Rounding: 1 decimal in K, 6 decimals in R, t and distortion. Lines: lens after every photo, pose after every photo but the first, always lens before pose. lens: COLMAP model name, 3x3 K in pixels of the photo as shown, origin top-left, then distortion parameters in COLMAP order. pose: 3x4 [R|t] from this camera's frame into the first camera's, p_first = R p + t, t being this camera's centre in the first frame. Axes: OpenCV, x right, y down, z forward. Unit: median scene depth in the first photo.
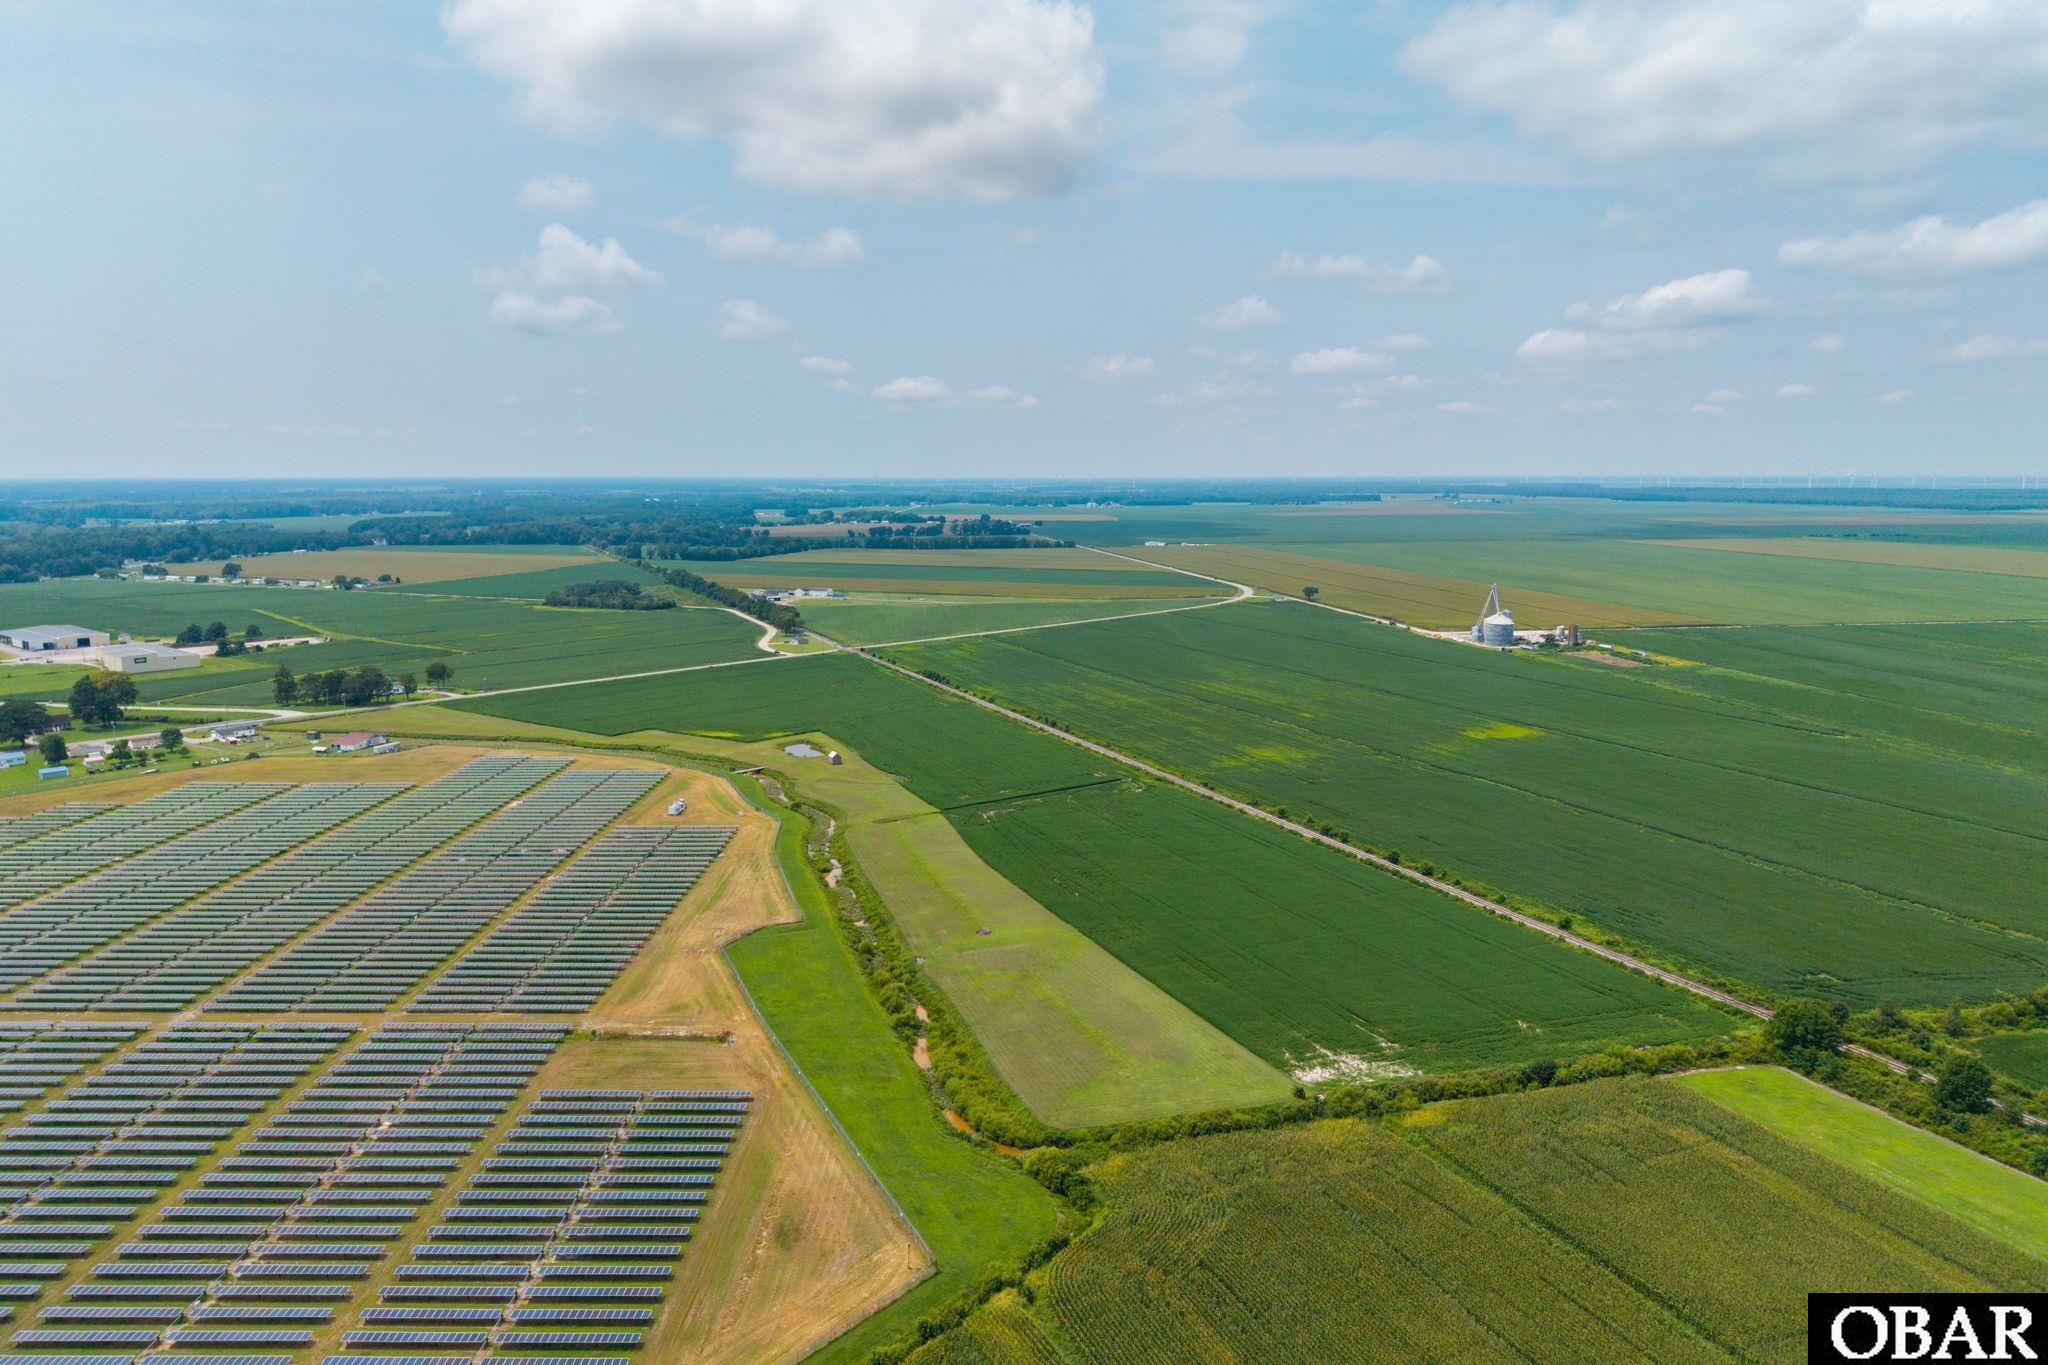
lens RADIAL K [[1388.5, 0, 1034.0], [0, 1388.5, 642.7], [0, 0, 1]] dist [0.008933, -0.002884]
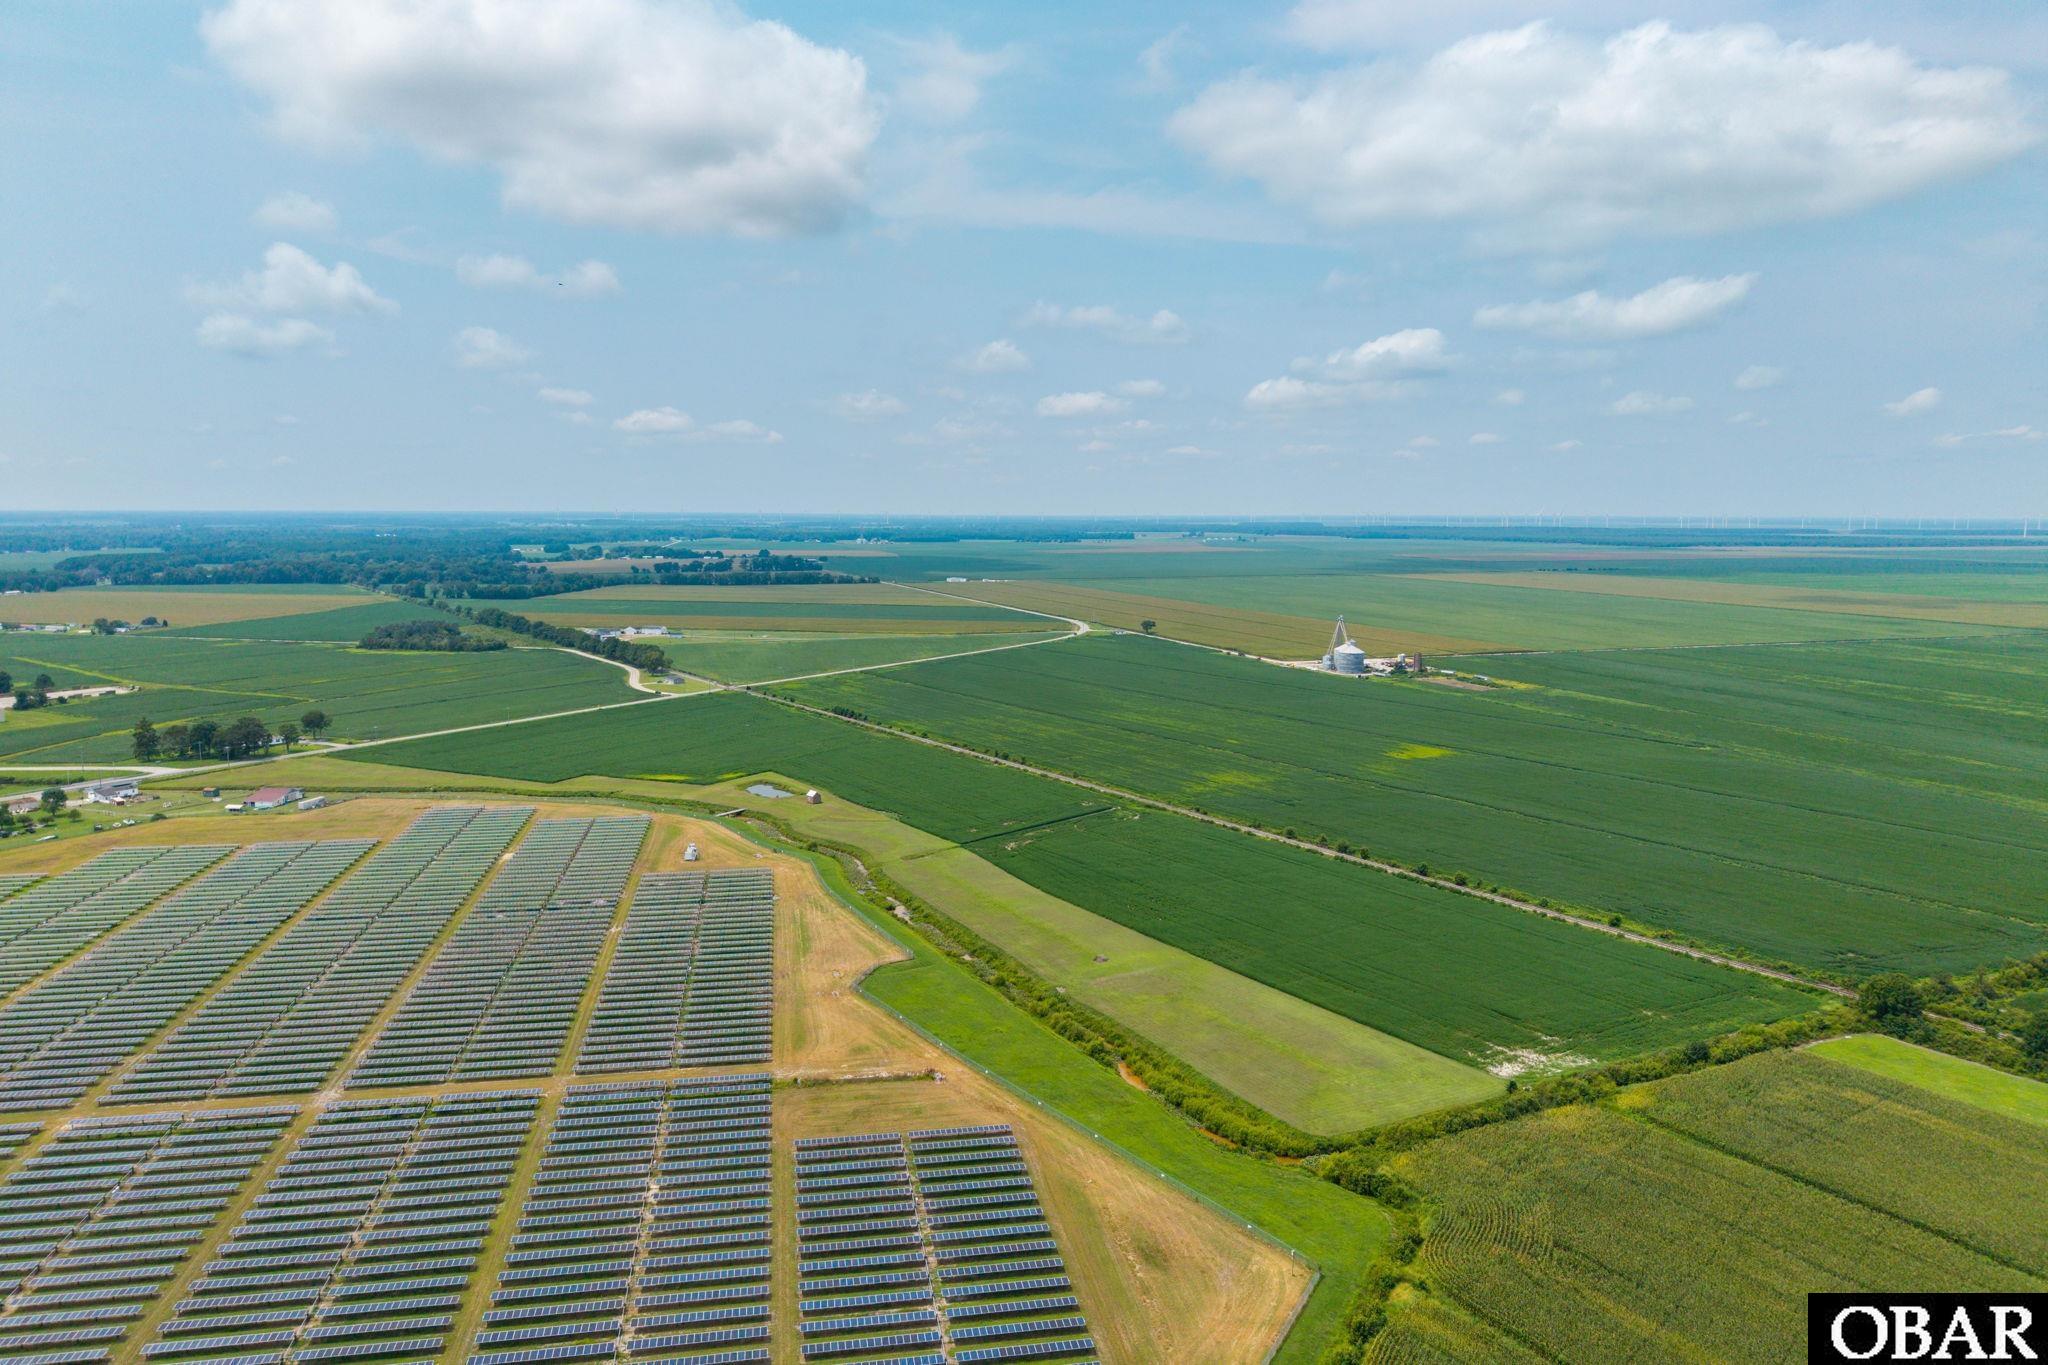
lens RADIAL K [[1373.9, 0, 1035.4], [0, 1373.9, 602.2], [0, 0, 1]] dist [0.020045, -0.019145]
pose [[0.982354, -0.007549, 0.186878, -0.137667], [0.017674, 0.998461, -0.052574, -0.001336], [-0.186193, 0.054949, 0.980975, -0.002784]]
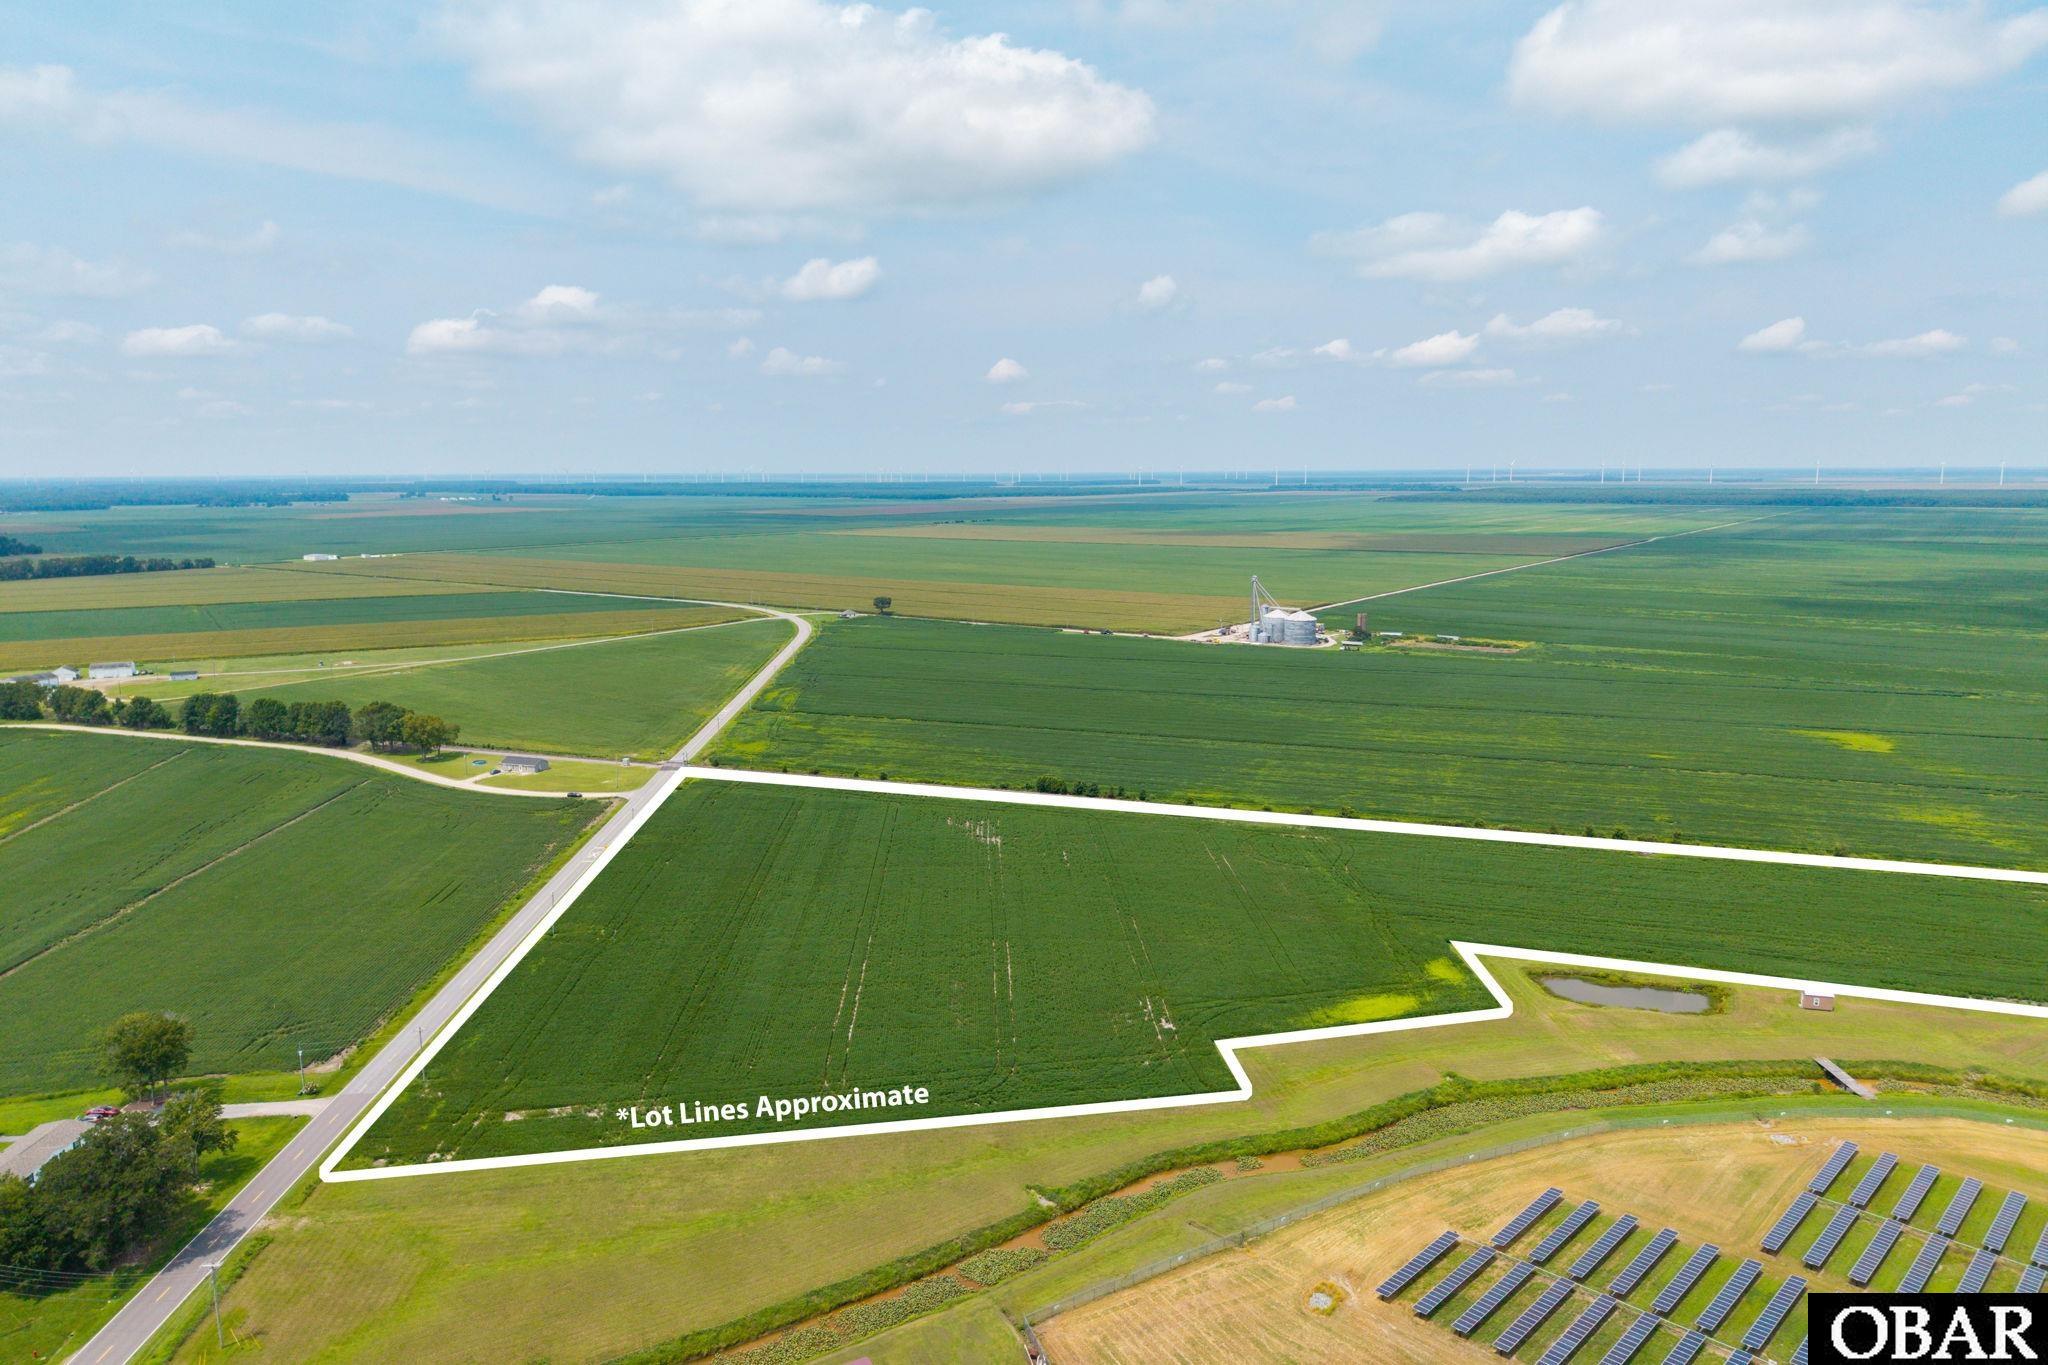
lens RADIAL K [[1373.9, 0, 1035.4], [0, 1373.9, 602.2], [0, 0, 1]] dist [0.020045, -0.019145]
pose [[0.701852, -0.071951, 0.708680, -0.523457], [0.090967, 0.995793, 0.011010, -0.065705], [-0.706491, 0.056739, 0.705444, 0.666805]]
